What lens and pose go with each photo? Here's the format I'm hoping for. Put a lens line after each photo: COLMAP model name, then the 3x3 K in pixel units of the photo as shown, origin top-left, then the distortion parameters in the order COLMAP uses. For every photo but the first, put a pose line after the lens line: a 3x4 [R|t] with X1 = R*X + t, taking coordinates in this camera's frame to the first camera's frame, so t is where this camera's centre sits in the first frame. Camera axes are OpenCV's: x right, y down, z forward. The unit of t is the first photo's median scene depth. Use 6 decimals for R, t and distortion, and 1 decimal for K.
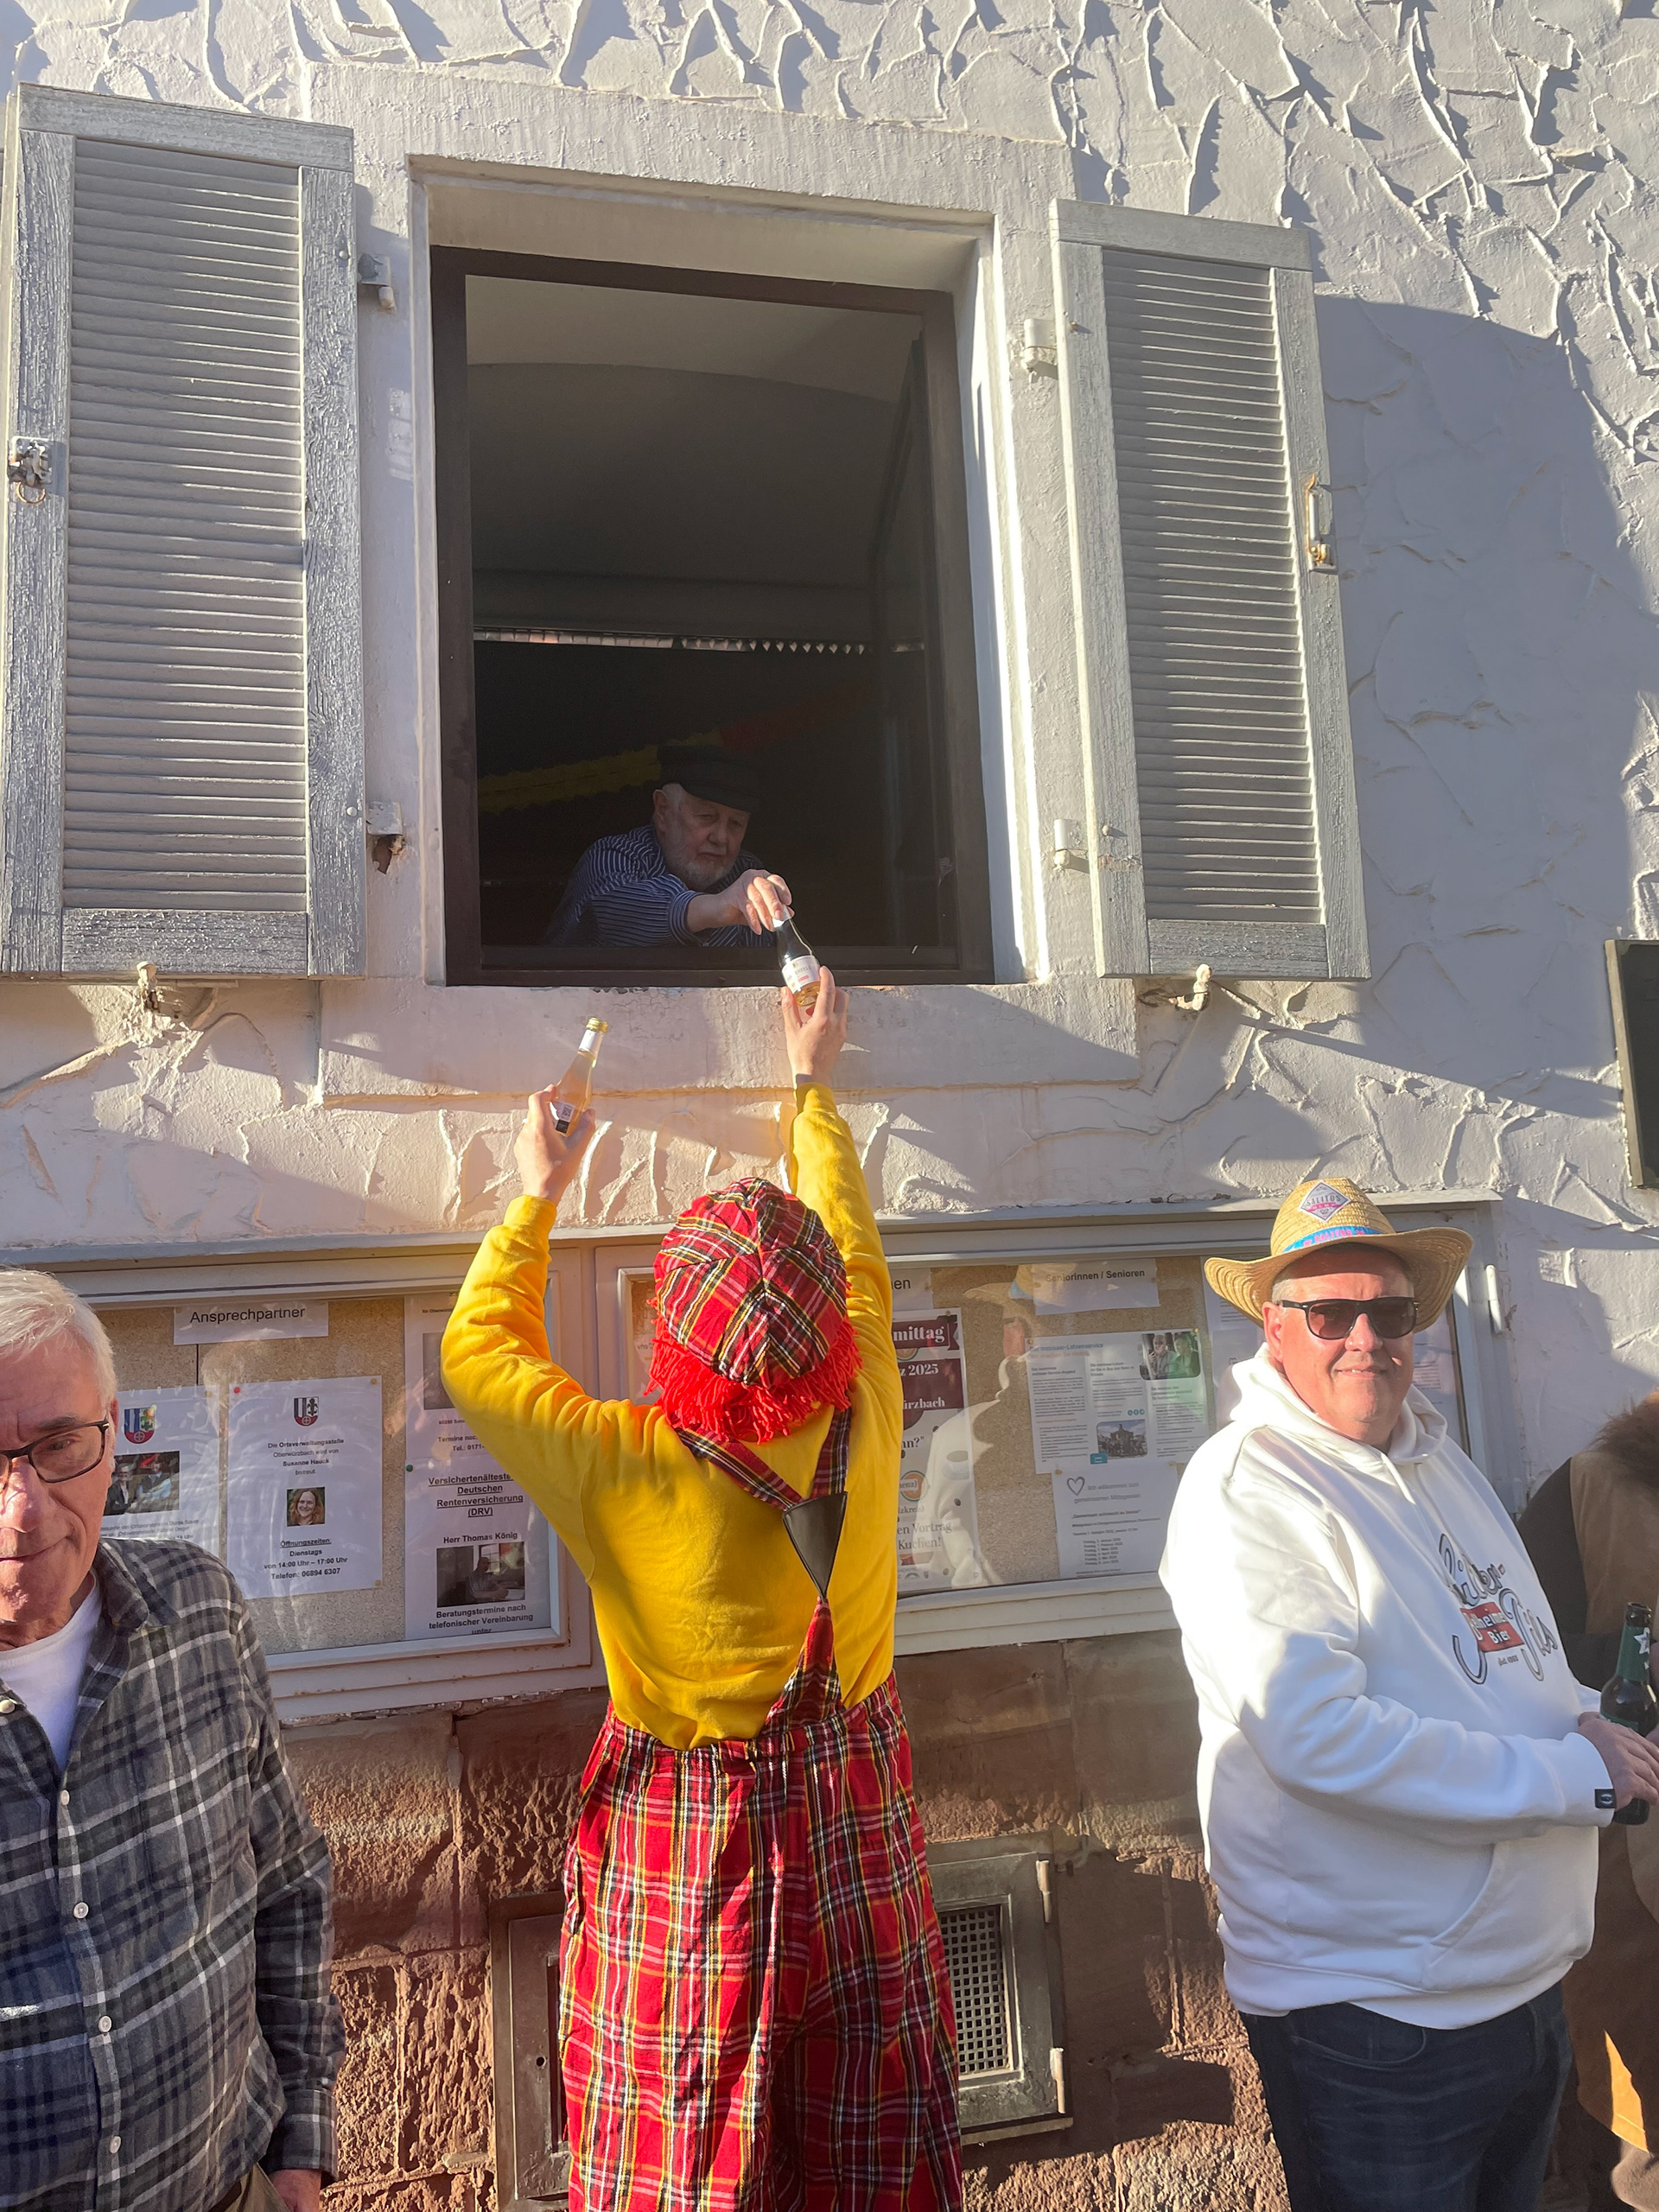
lens RADIAL K [[1682.8, 0, 829.5], [0, 1682.8, 1106.0], [0, 0, 1]] dist [0.002416, -0.000719]
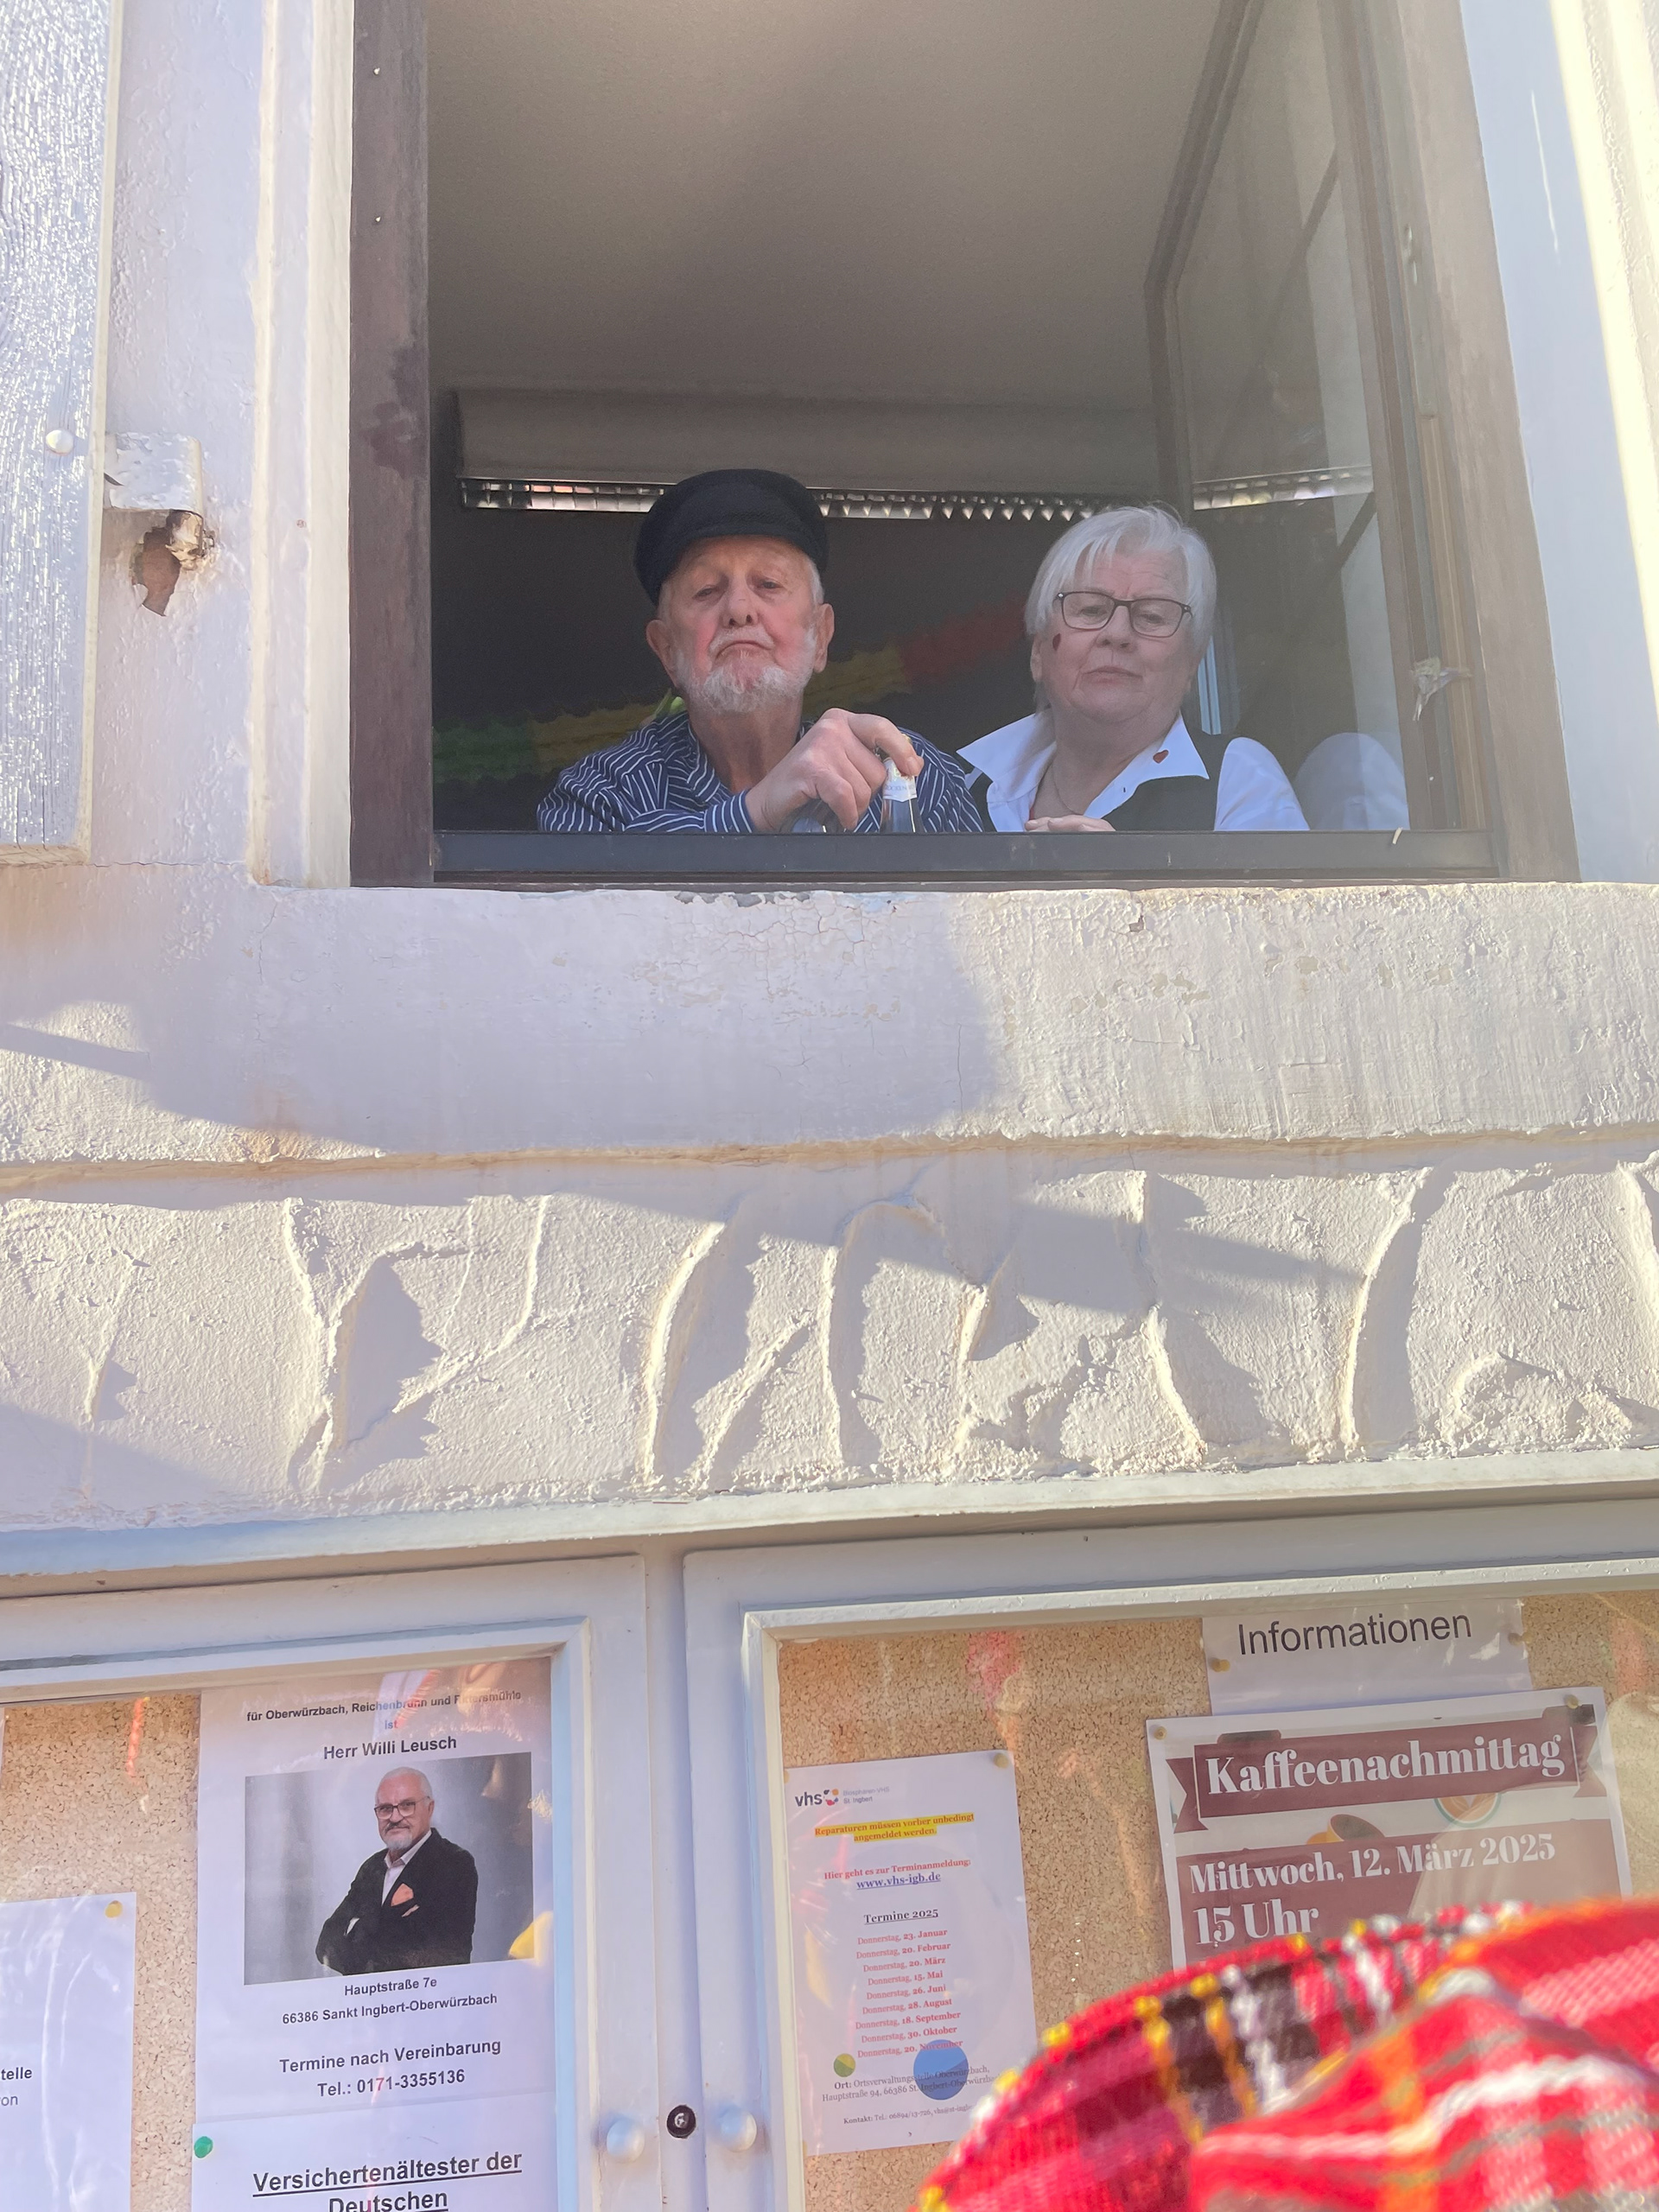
lens RADIAL K [[1682.8, 0, 829.5], [0, 1682.8, 1106.0], [0, 0, 1]] dist [0.002416, -0.000719]
pose [[0.996379, -0.016062, -0.083489, -0.072031], [0.010973, 0.998074, -0.061052, 0.005939], [0.084308, 0.059915, 0.994637, 0.613830]]
